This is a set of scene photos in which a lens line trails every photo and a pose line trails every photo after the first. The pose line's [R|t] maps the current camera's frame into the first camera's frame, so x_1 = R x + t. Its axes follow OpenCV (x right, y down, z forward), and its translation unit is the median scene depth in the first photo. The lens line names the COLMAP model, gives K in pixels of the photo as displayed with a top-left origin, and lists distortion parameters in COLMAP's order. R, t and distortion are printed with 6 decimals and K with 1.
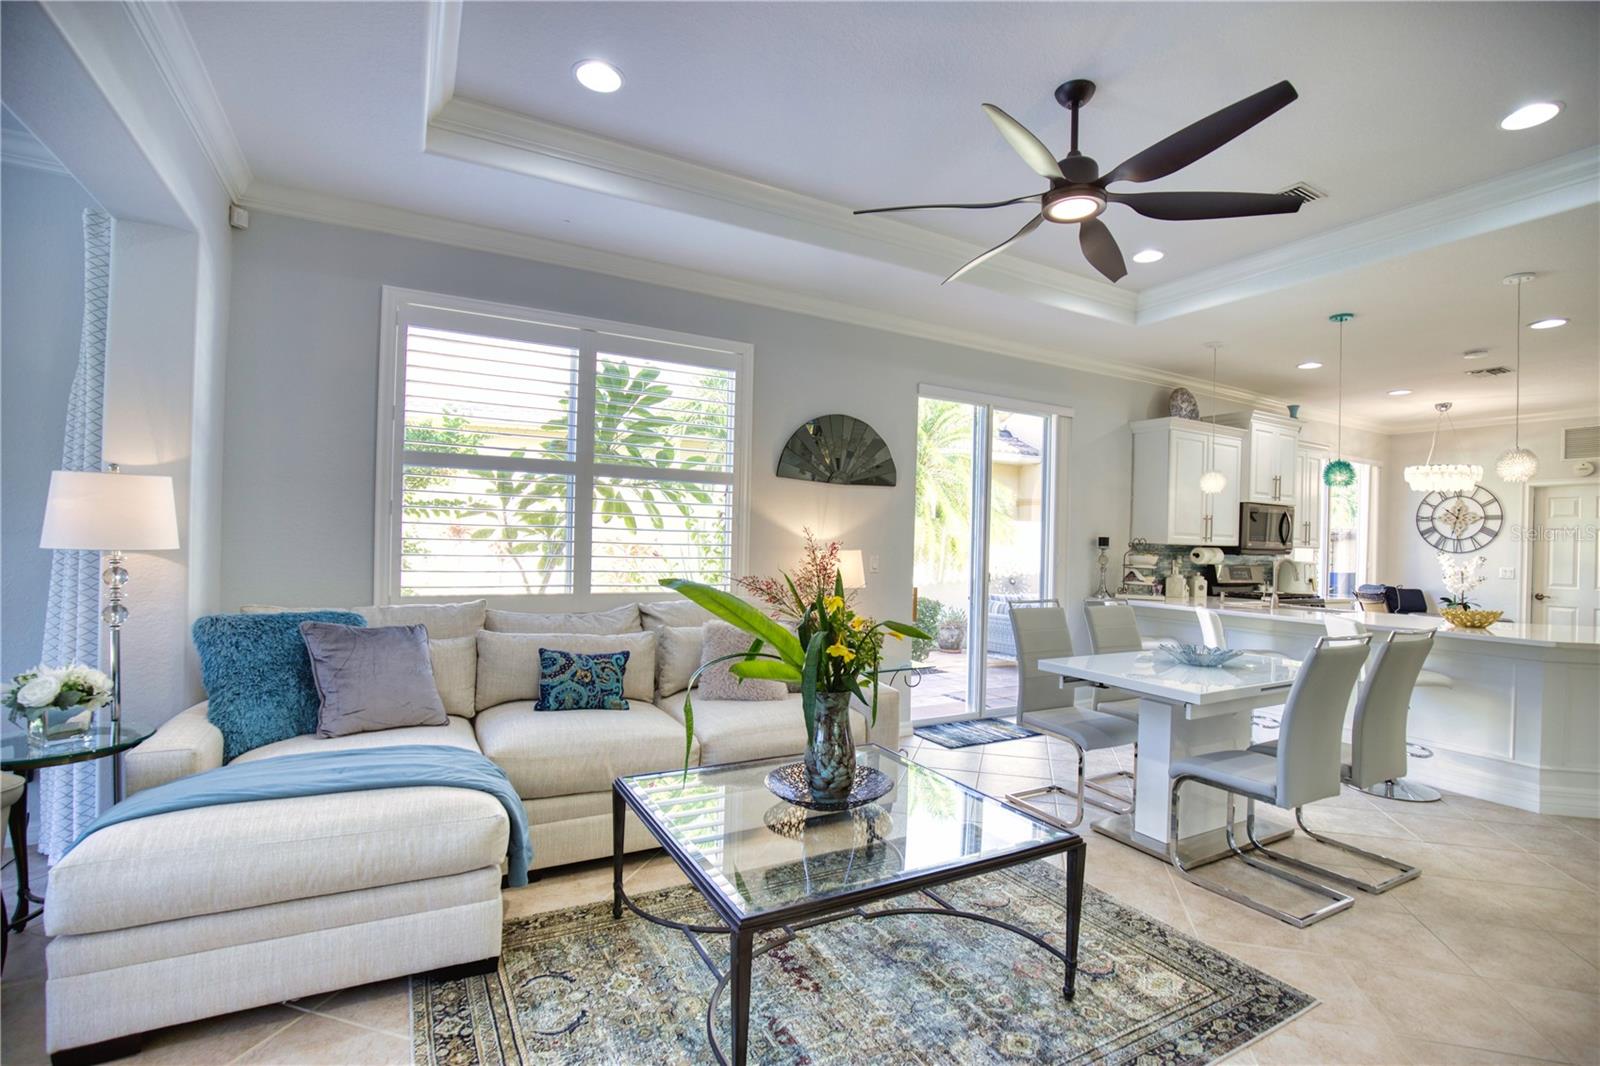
lens RADIAL K [[733.0, 0, 799.7], [0, 733.0, 537.4], [0, 0, 1]] dist [-0.023646, 0.001293]
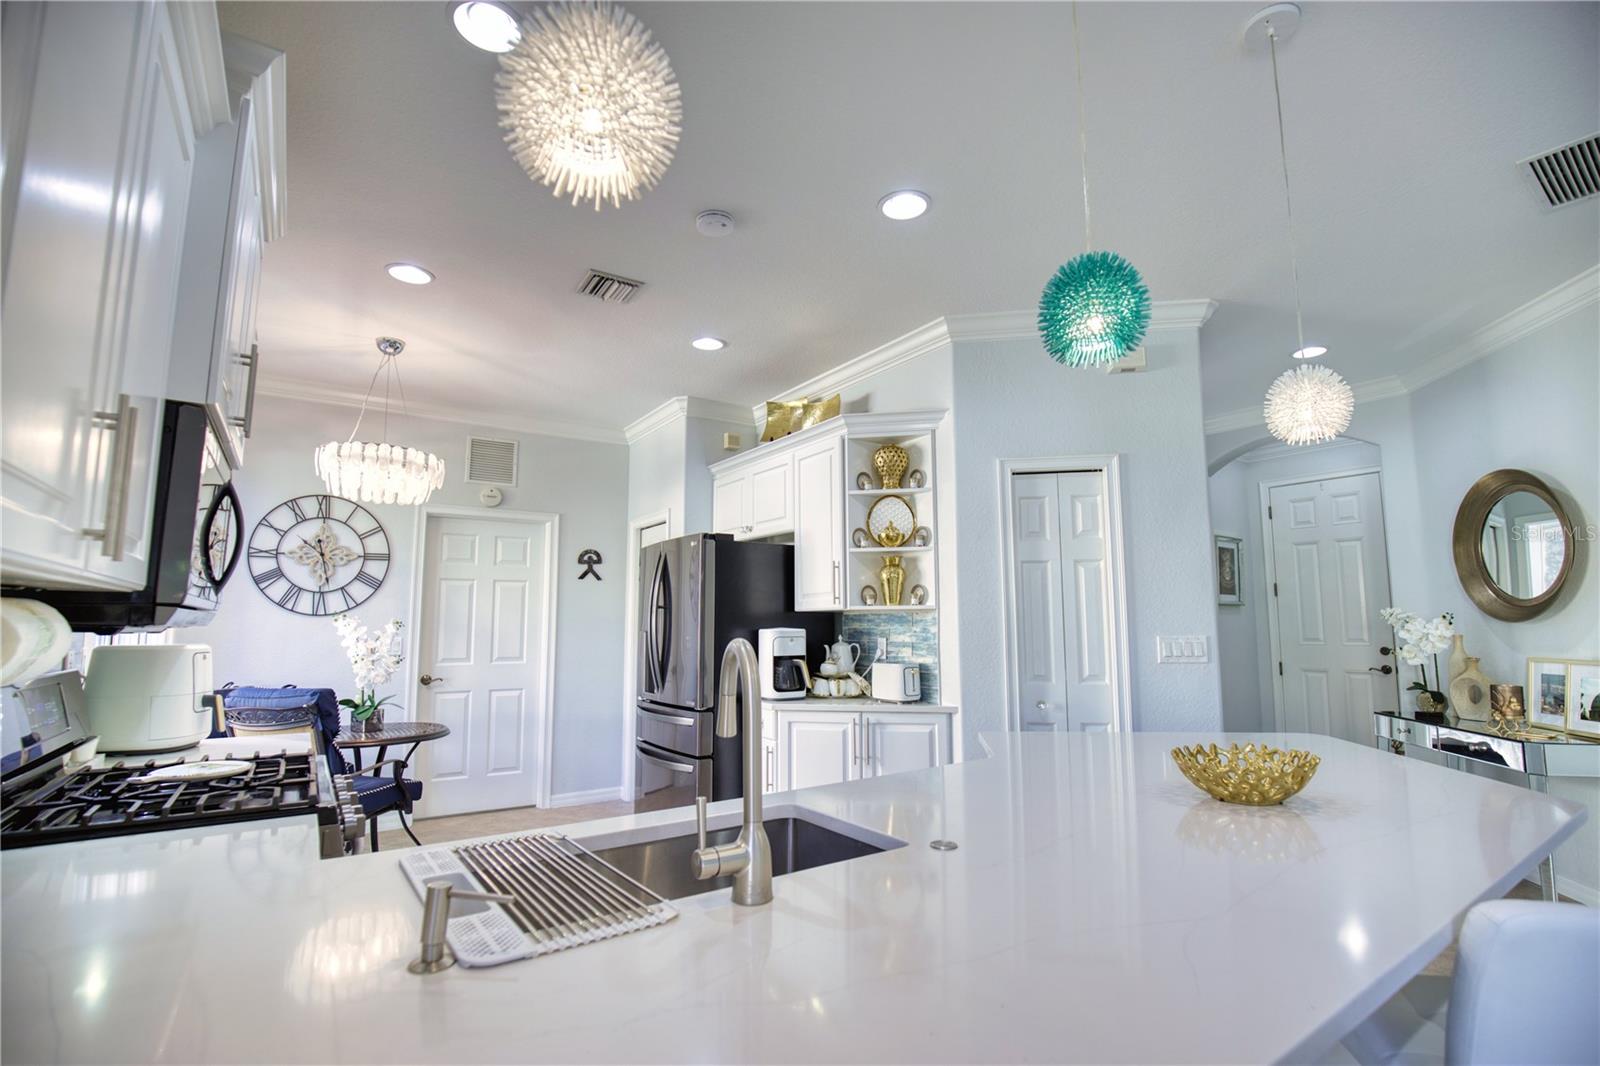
lens RADIAL K [[733.0, 0, 798.7], [0, 733.0, 542.0], [0, 0, 1]] dist [-0.023646, 0.001293]
pose [[-0.116696, 0.088576, 0.989210, 0.300021], [-0.000309, 0.996012, -0.089222, 0.015039], [-0.993168, -0.010717, -0.116203, 0.704118]]
